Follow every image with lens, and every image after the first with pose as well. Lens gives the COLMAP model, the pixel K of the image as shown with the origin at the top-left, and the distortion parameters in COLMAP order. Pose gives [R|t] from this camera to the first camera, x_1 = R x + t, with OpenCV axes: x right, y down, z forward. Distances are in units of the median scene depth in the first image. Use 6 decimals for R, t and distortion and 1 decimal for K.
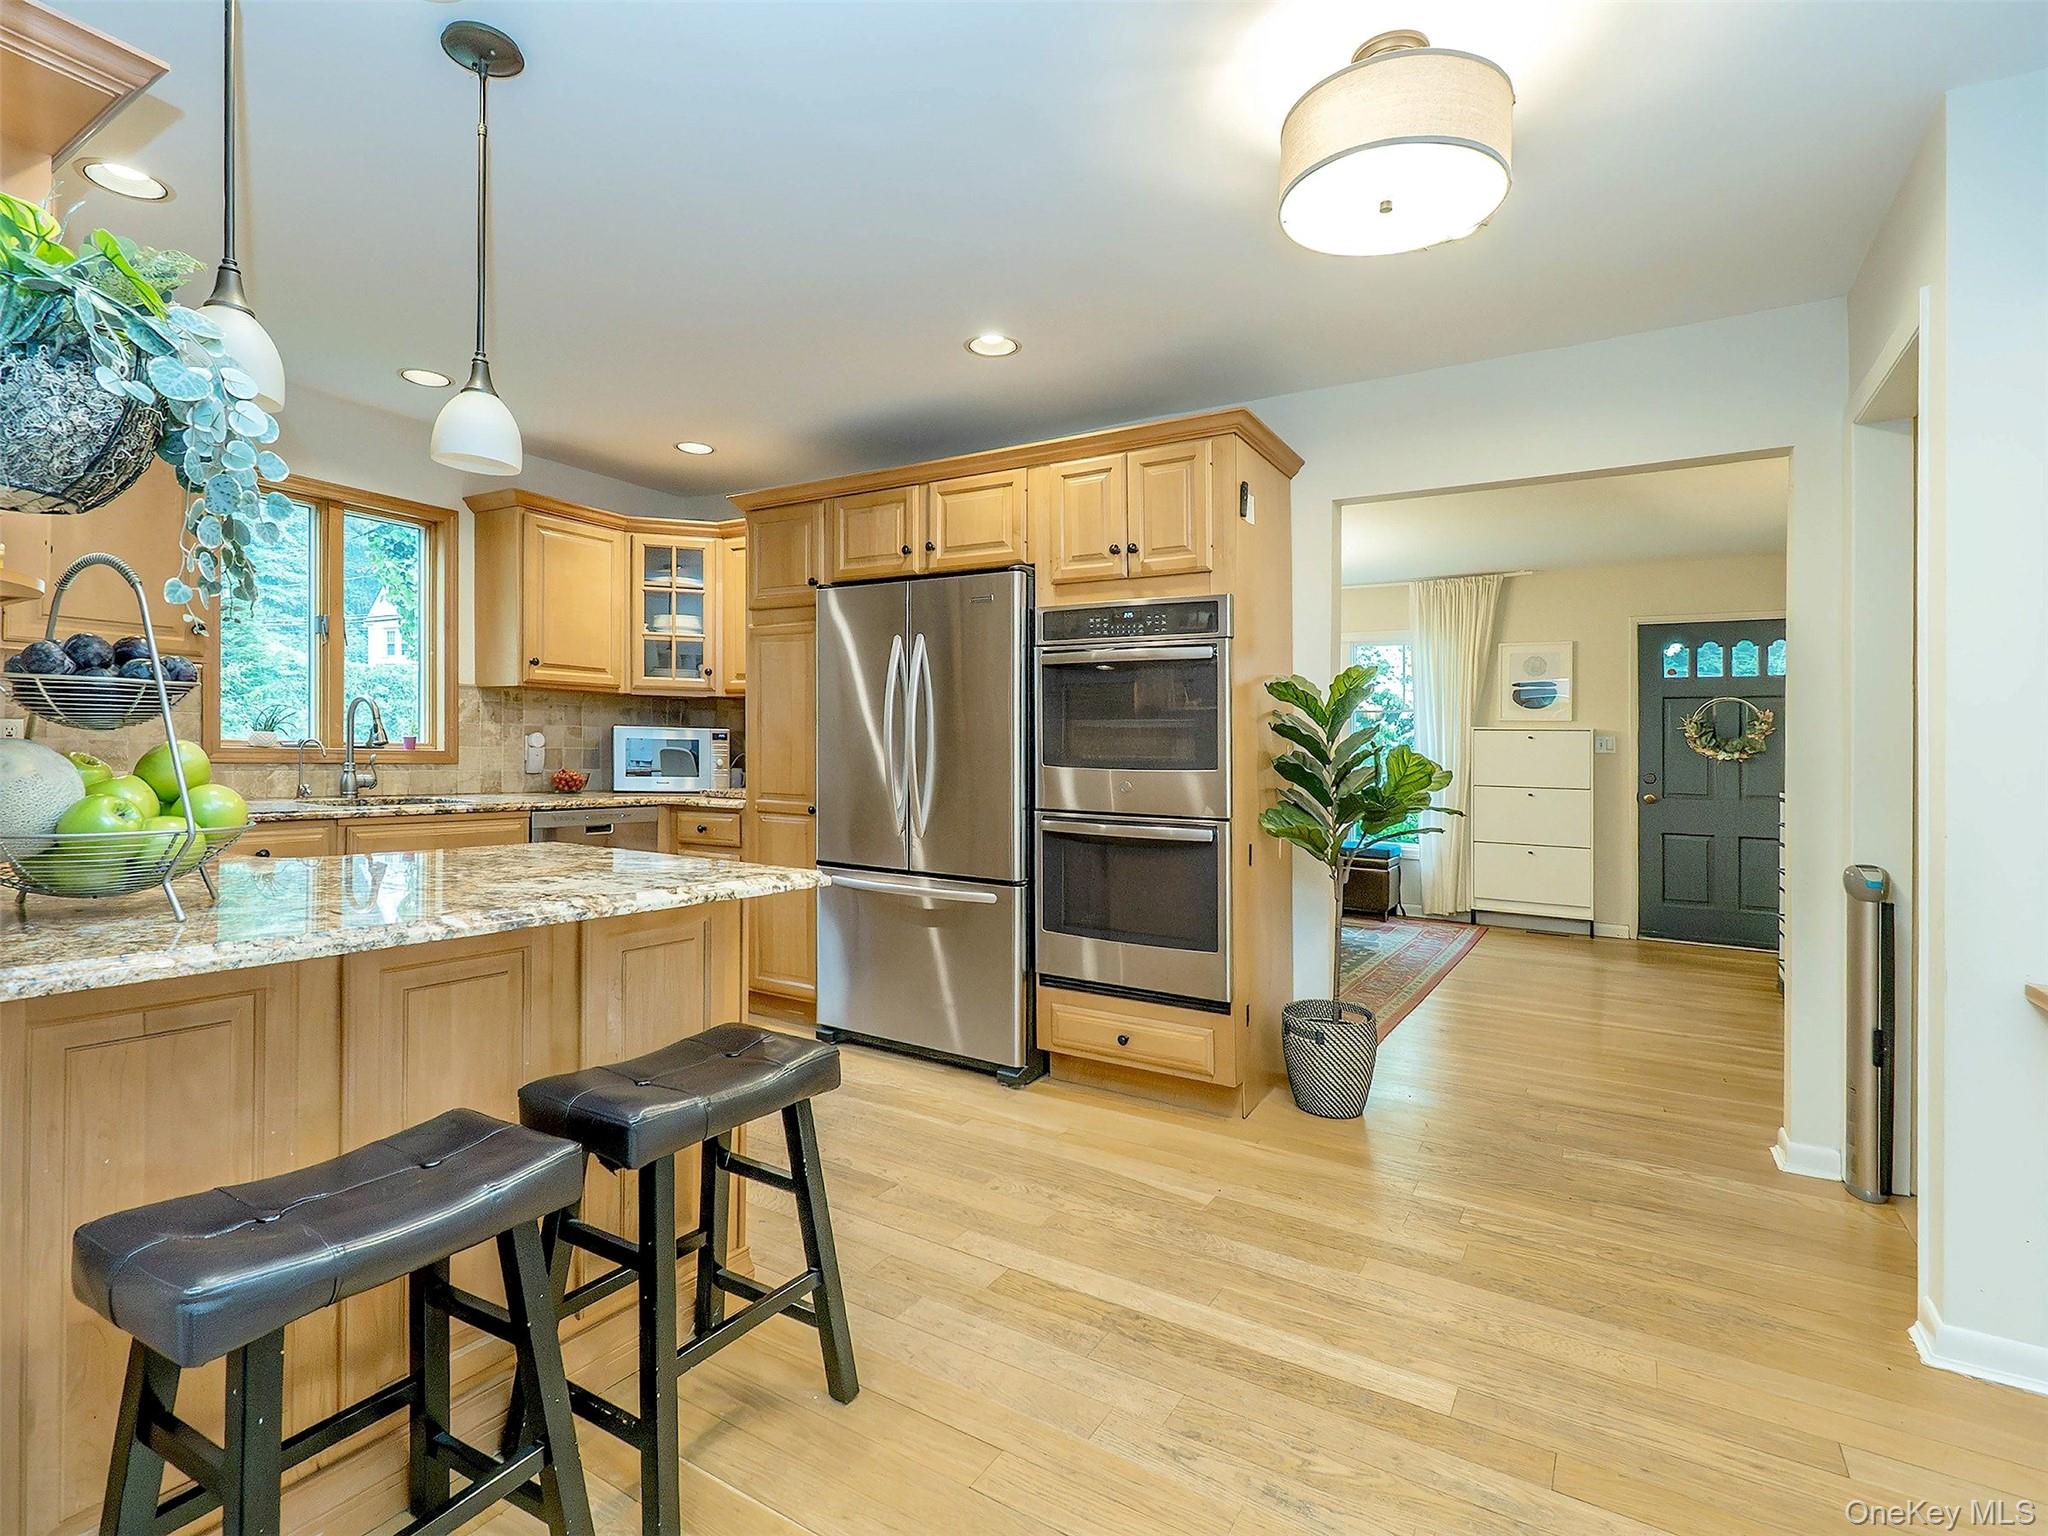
lens RADIAL K [[988.9, 0, 962.6], [0, 988.9, 745.0], [0, 0, 1]] dist [0.033980, -0.000240]
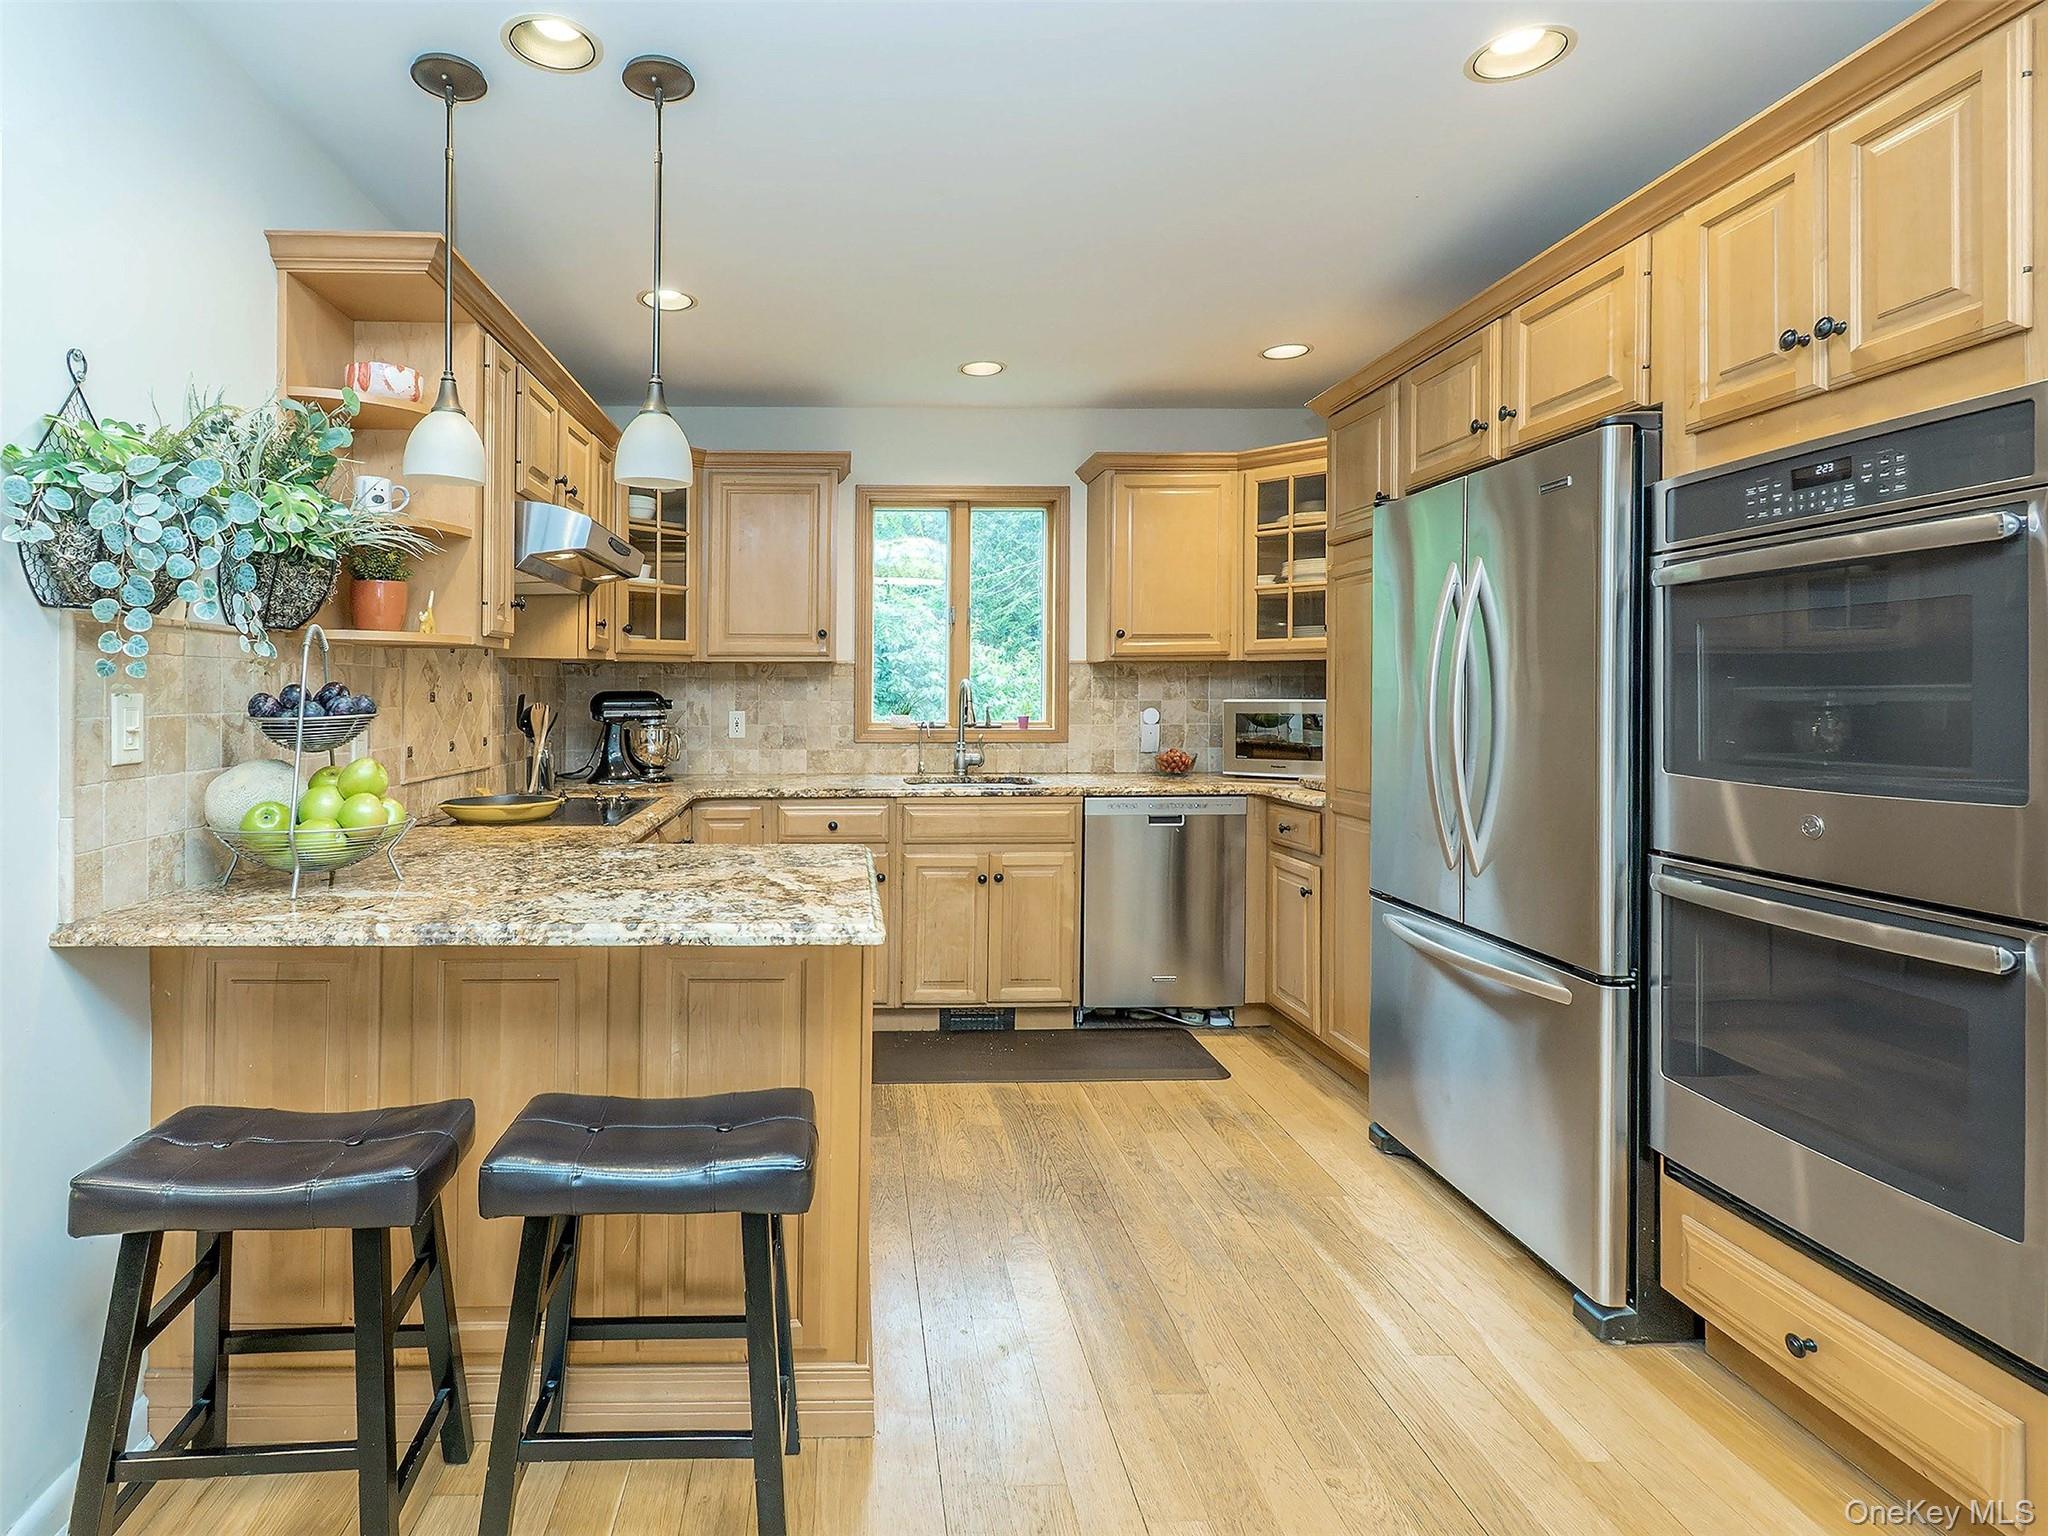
lens RADIAL K [[1047.3, 0, 848.9], [0, 1047.3, 716.3], [0, 0, 1]] dist [0.012787, -0.000571]
pose [[0.574161, -0.008363, -0.818700, 0.286418], [0.021450, 0.999758, 0.004830, -0.021626], [0.818461, -0.020334, 0.574202, 0.288048]]
